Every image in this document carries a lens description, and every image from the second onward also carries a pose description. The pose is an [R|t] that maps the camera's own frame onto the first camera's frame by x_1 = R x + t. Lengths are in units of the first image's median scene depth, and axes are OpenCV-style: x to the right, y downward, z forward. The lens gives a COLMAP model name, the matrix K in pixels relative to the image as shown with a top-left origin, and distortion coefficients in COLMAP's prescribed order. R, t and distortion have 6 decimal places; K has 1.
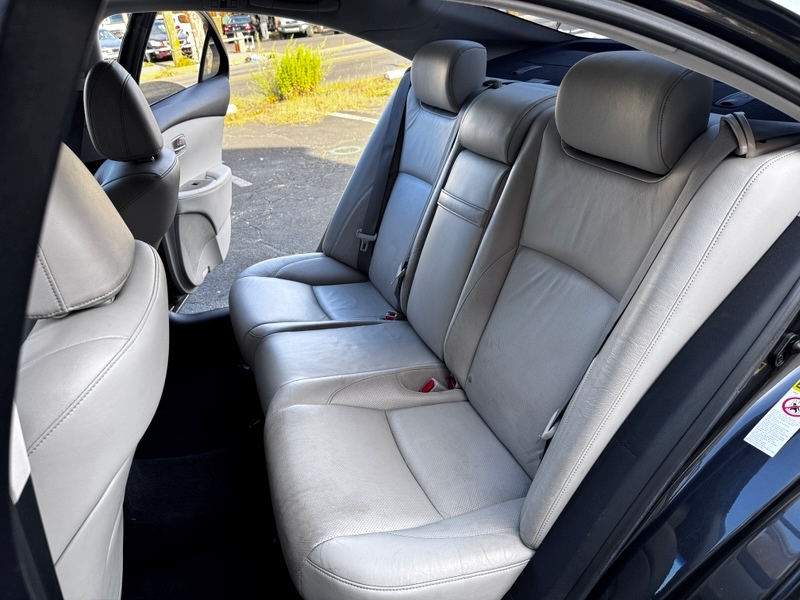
lens RADIAL K [[564.9, 0, 401.2], [0, 564.9, 294.2], [0, 0, 1]] dist [0.033118, -0.036949]
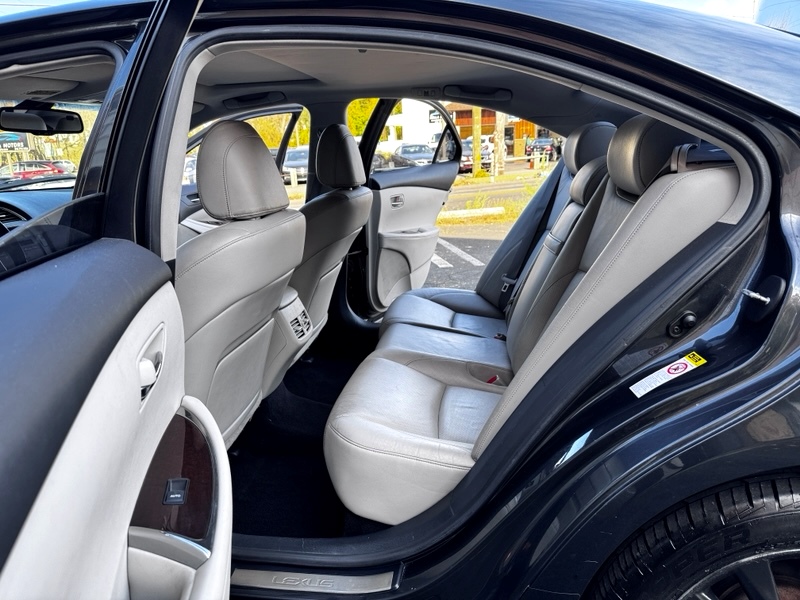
lens RADIAL K [[564.9, 0, 398.4], [0, 564.9, 298.4], [0, 0, 1]] dist [0.033118, -0.036949]
pose [[0.877265, 0.157330, -0.453489, 0.244048], [-0.237705, 0.963172, -0.125680, 0.121033], [0.417015, 0.218051, 0.882356, -0.114639]]
